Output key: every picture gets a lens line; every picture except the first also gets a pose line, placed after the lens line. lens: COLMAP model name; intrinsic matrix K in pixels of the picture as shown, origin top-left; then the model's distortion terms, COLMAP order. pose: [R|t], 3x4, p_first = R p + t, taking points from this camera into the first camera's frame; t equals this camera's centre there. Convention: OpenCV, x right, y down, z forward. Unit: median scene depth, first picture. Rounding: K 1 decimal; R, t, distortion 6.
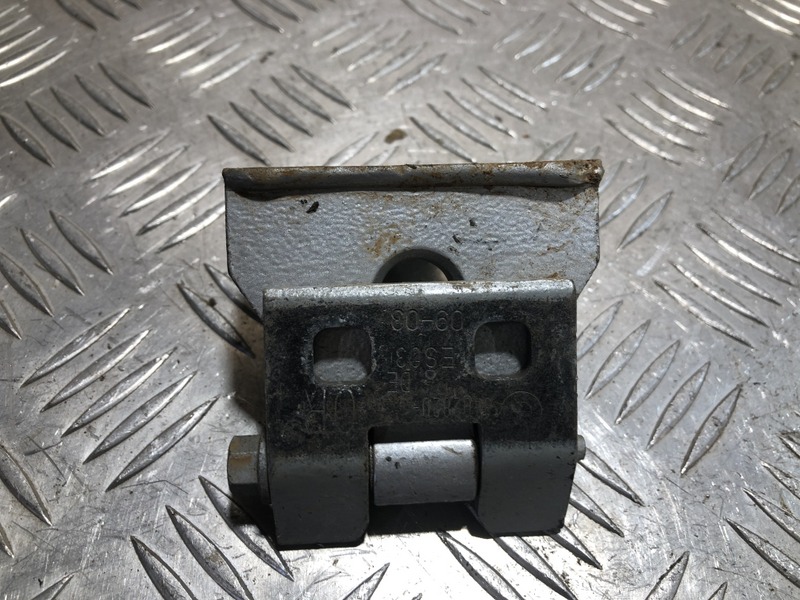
lens RADIAL K [[696.4, 0, 407.3], [0, 696.4, 280.8], [0, 0, 1]] dist [-0.014633, 0.011701]
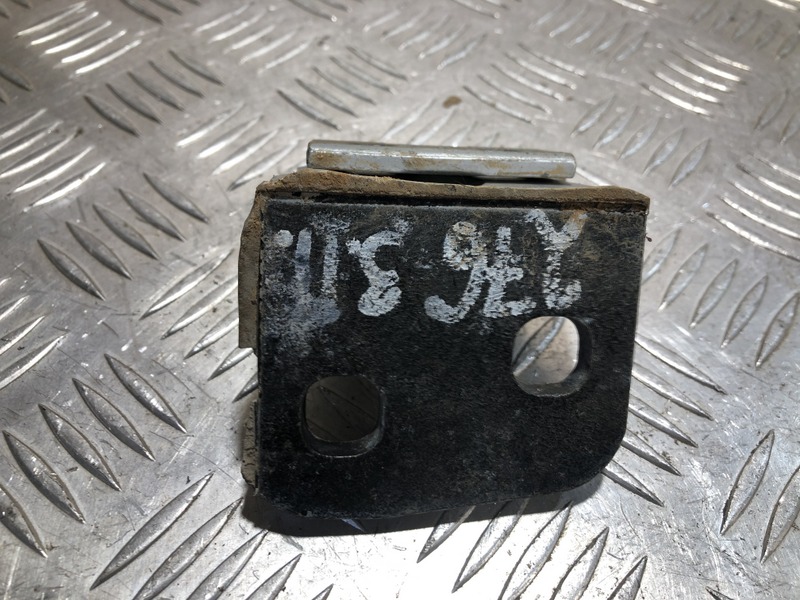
lens RADIAL K [[696.4, 0, 407.3], [0, 696.4, 280.8], [0, 0, 1]] dist [-0.014633, 0.011701]
pose [[0.998667, -0.045285, 0.024785, -0.125128], [0.046767, 0.996926, -0.062856, 0.133457], [-0.021863, 0.063931, 0.997715, -0.060517]]
